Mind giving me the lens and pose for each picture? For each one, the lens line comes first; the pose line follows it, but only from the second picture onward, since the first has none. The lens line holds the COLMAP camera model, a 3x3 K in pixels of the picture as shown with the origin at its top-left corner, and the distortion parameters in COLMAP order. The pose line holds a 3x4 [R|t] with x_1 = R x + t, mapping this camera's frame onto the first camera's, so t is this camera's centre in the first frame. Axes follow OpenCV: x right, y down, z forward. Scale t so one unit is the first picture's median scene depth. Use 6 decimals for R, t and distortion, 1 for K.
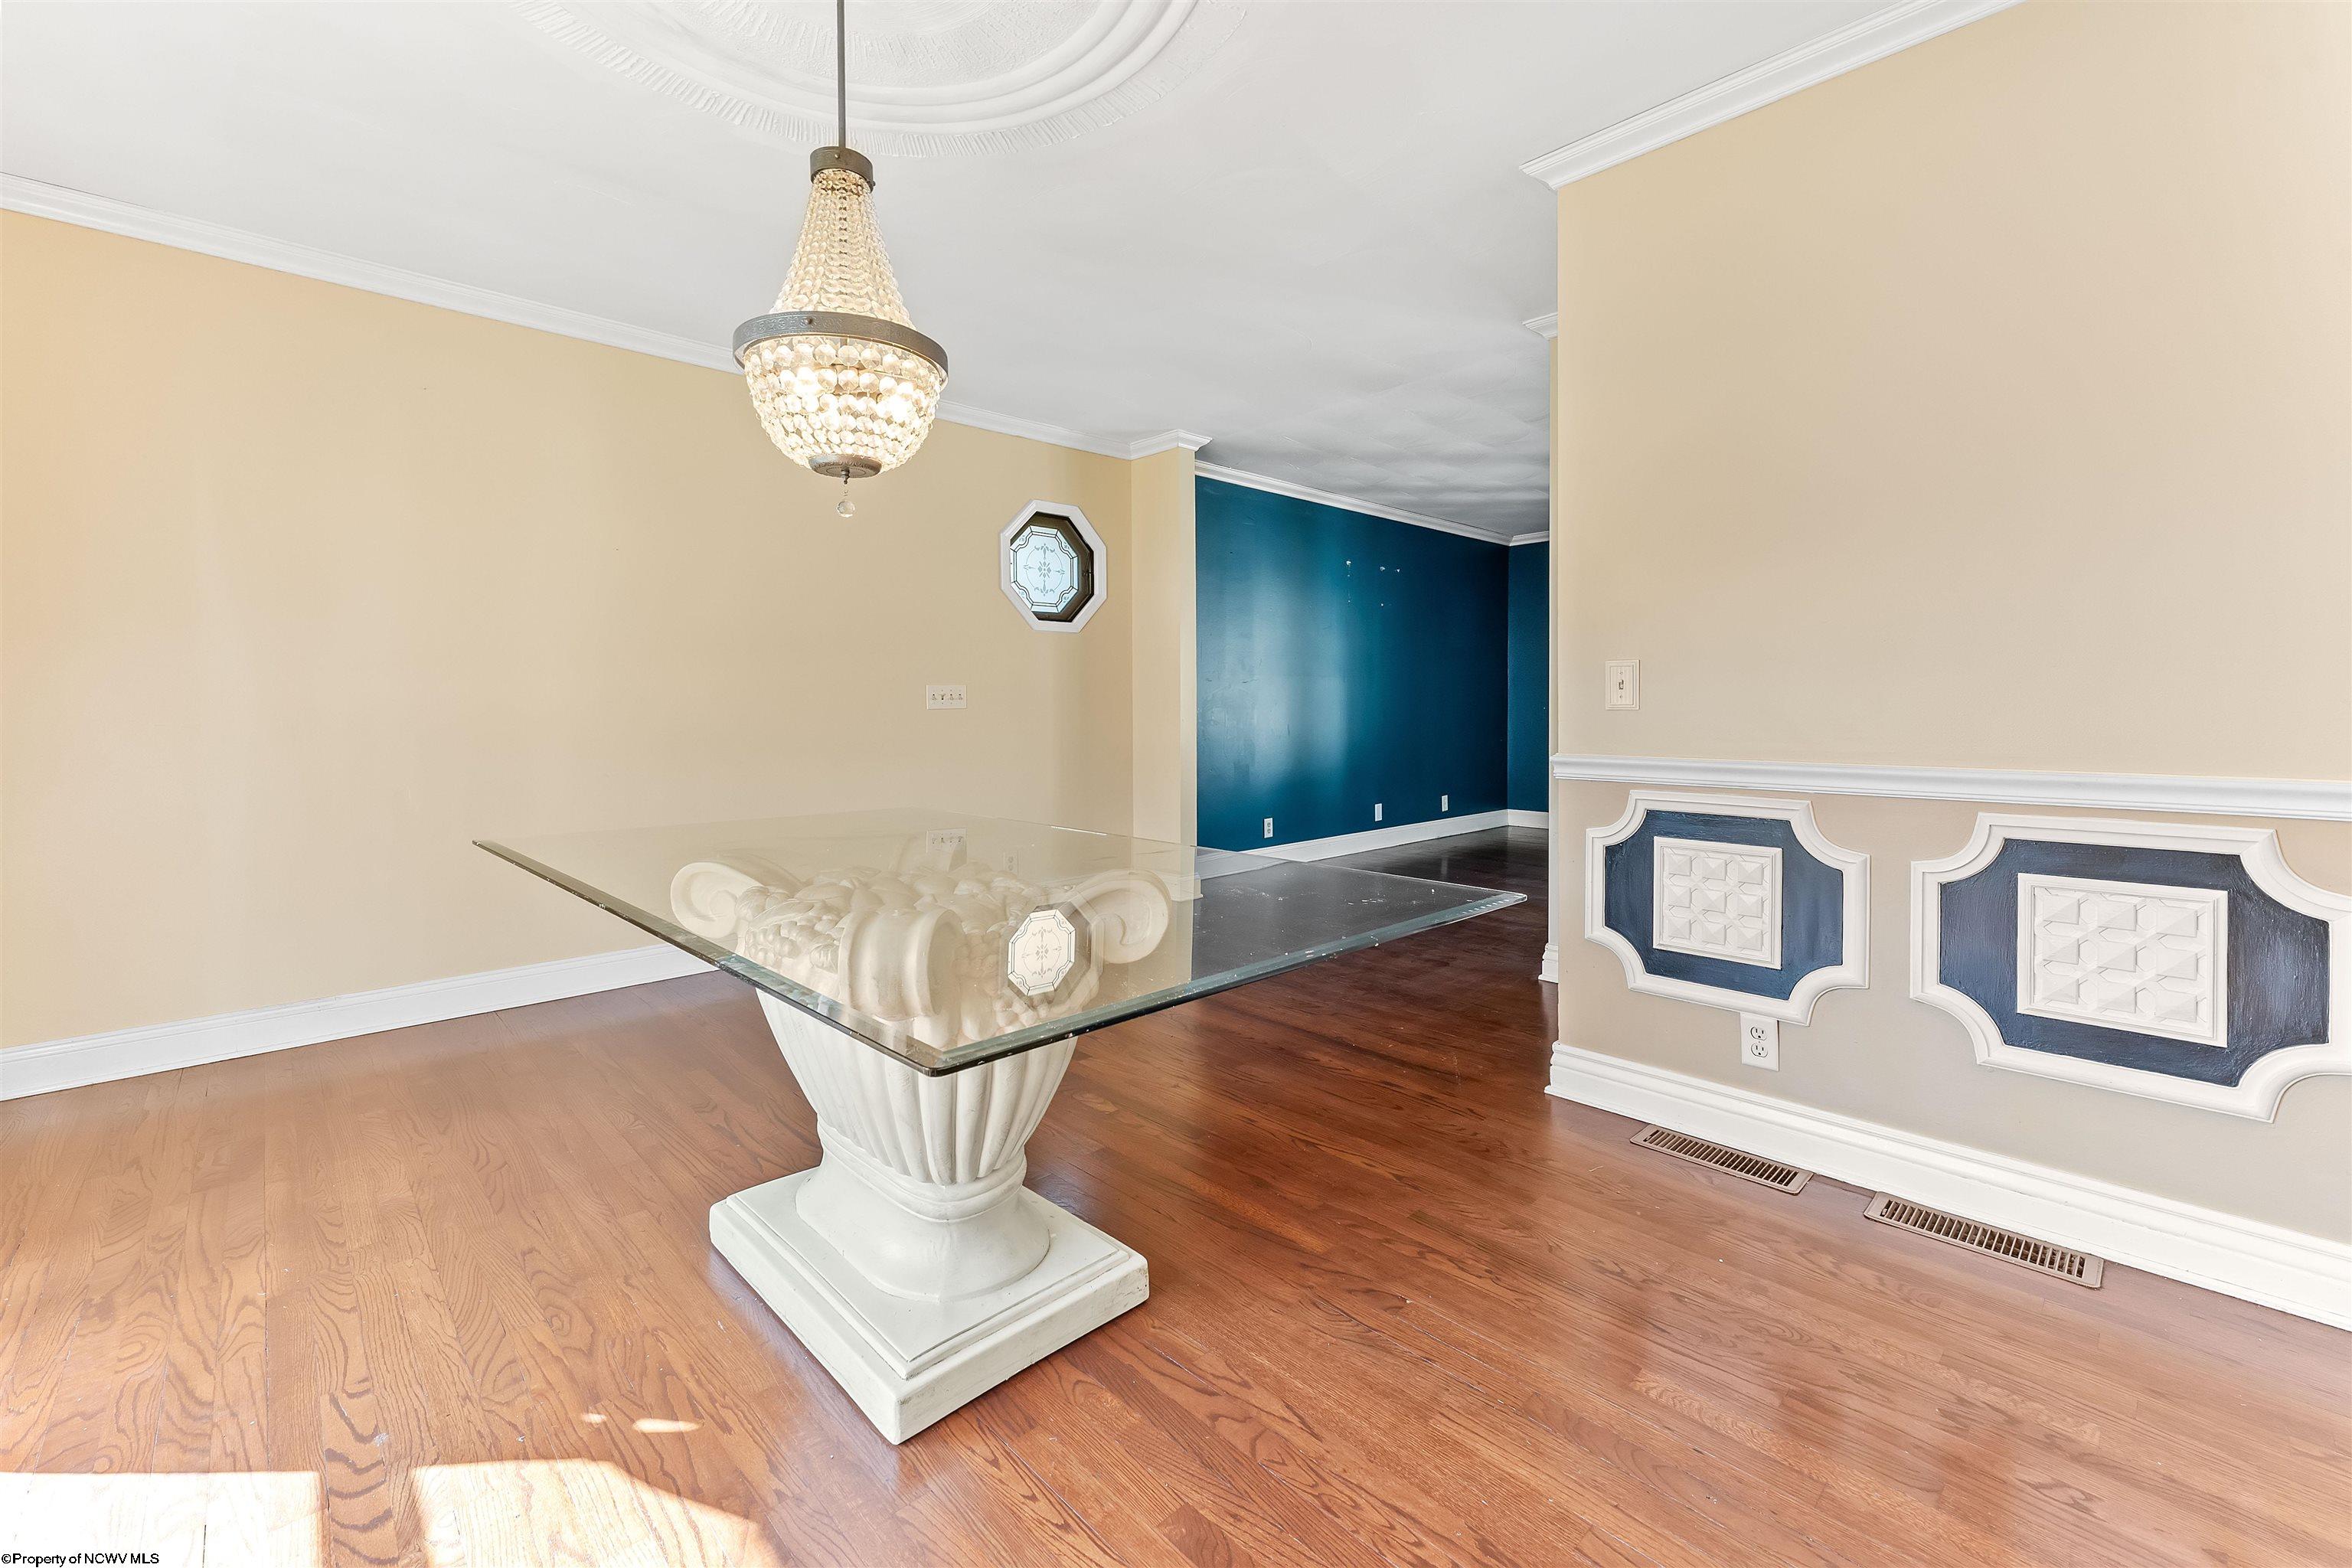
lens RADIAL K [[977.5, 0, 1164.8], [0, 977.5, 719.6], [0, 0, 1]] dist [0.001635, 0.000093]
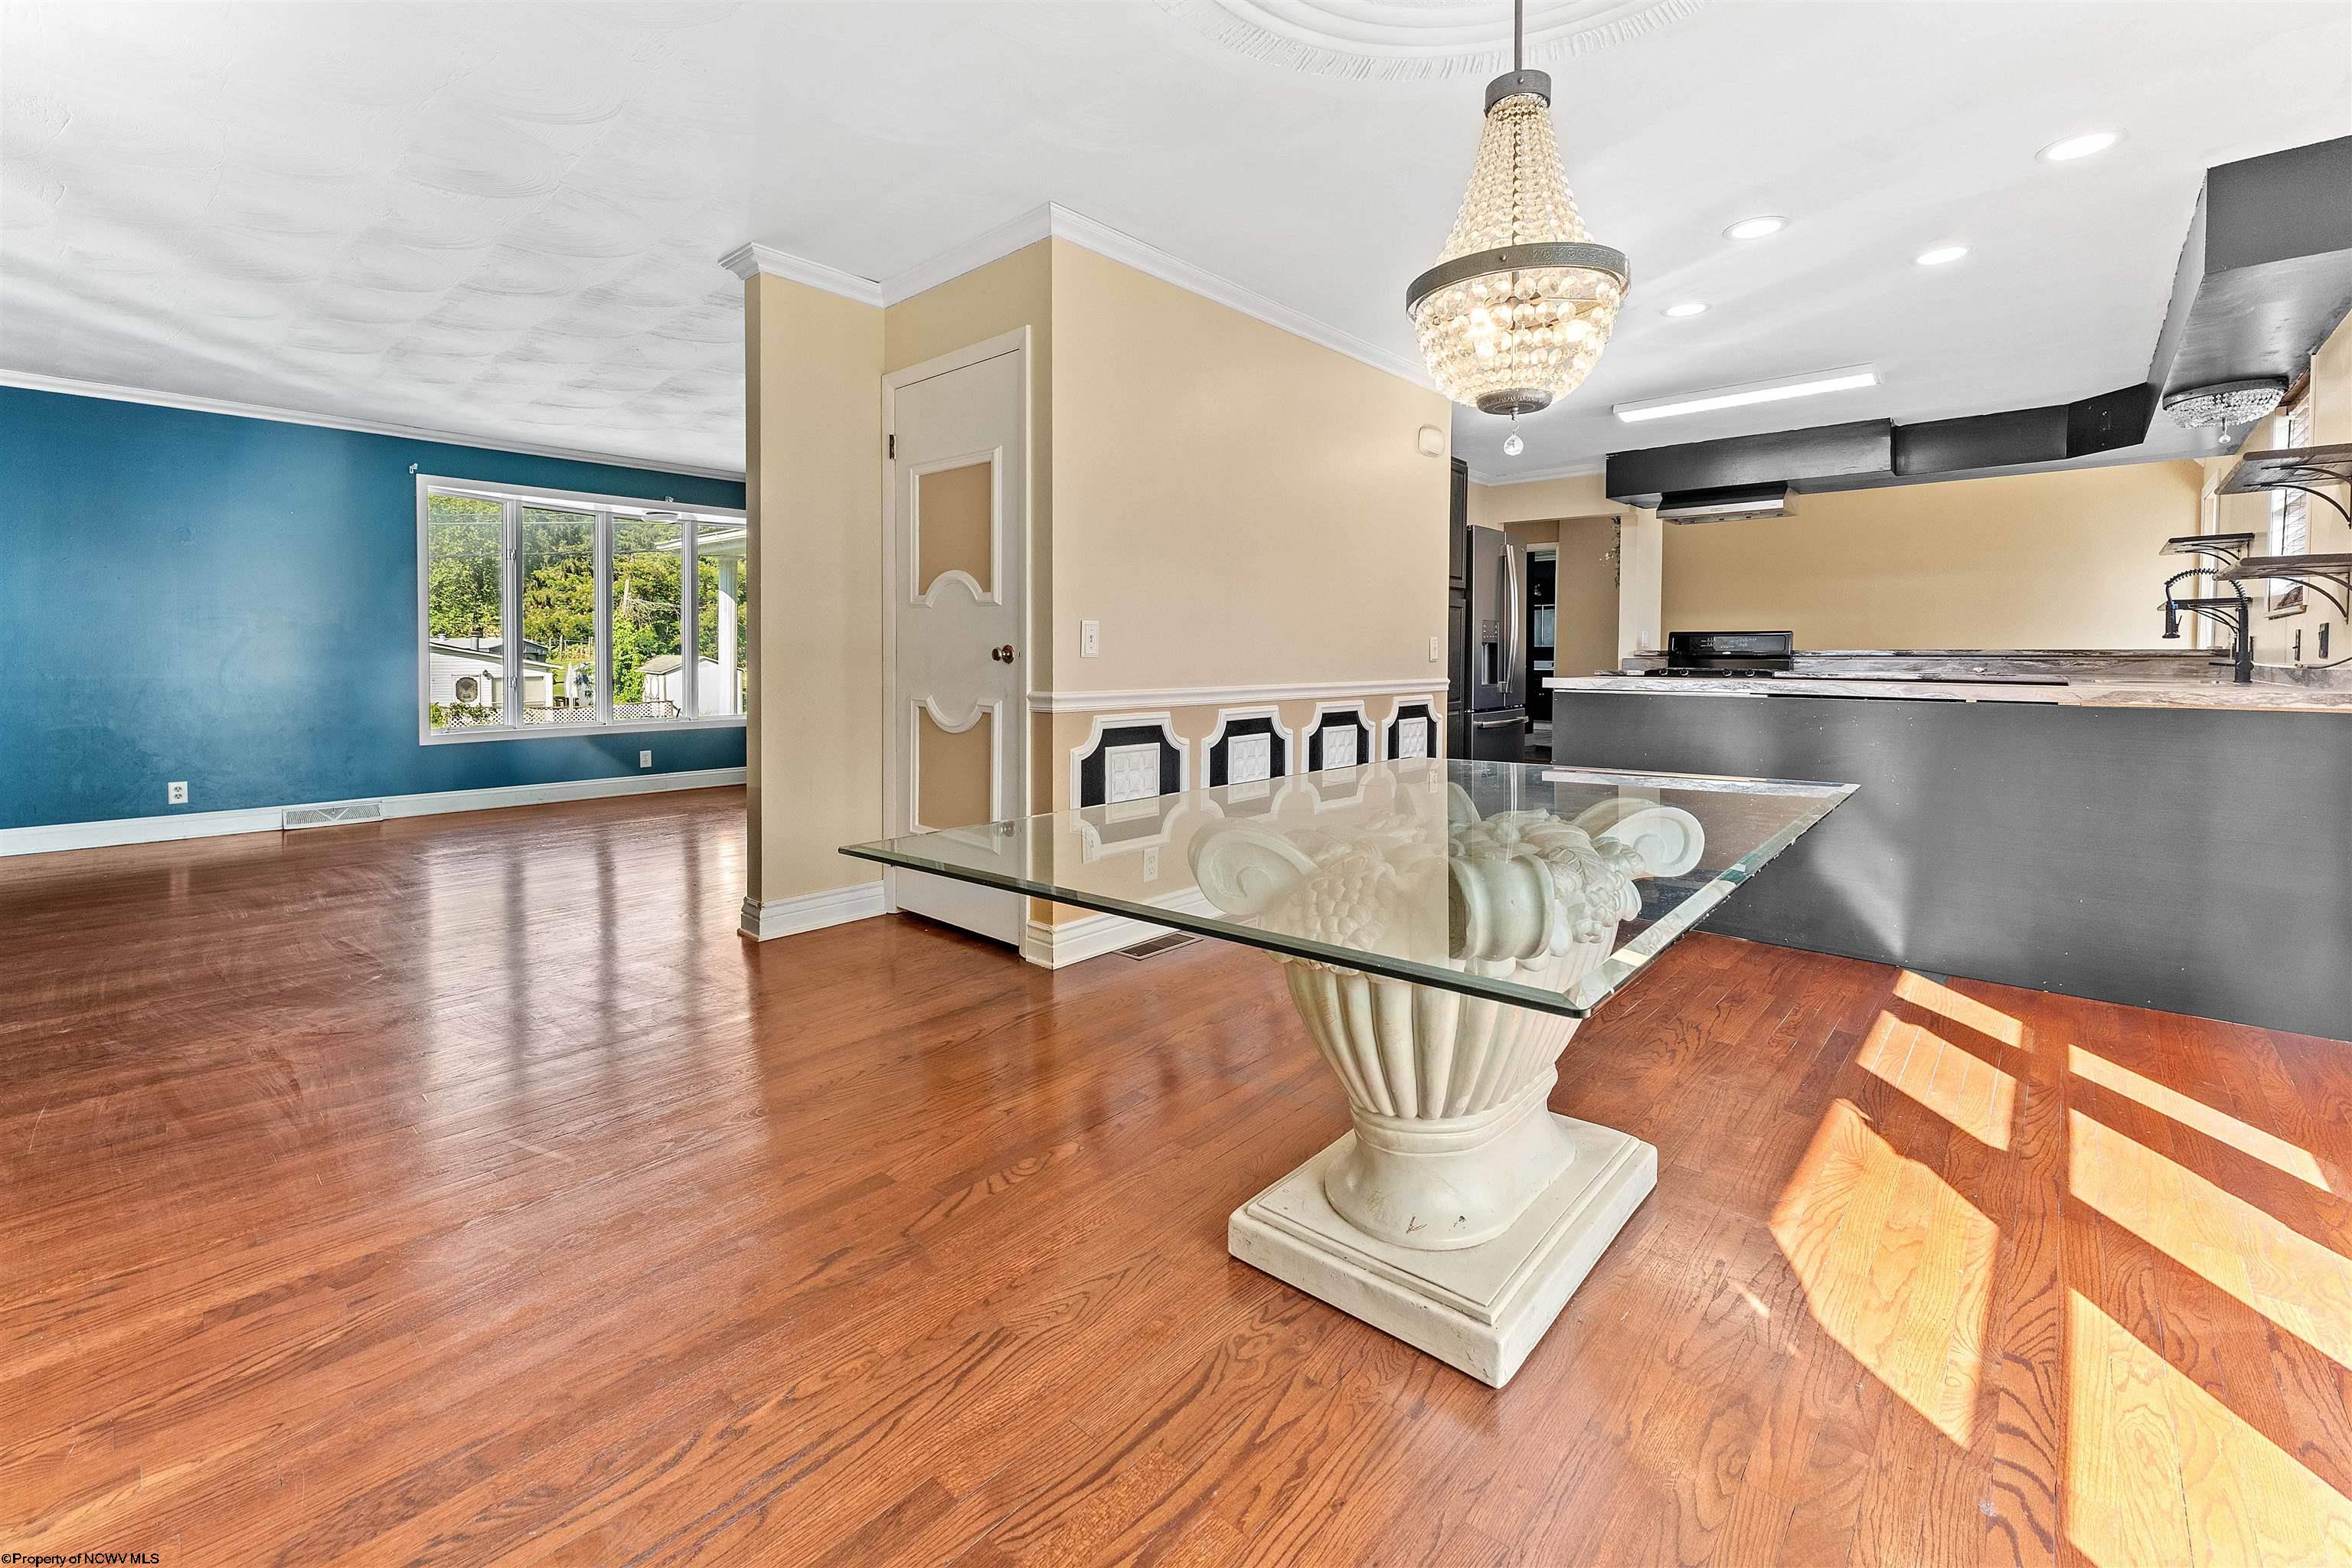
lens RADIAL K [[977.5, 0, 1167.1], [0, 977.5, 683.1], [0, 0, 1]] dist [0.001635, 0.000093]
pose [[-0.078465, -0.026755, 0.996558, -1.504462], [0.008360, 0.999587, 0.027494, -0.017919], [-0.996882, 0.010488, -0.078209, 1.691173]]
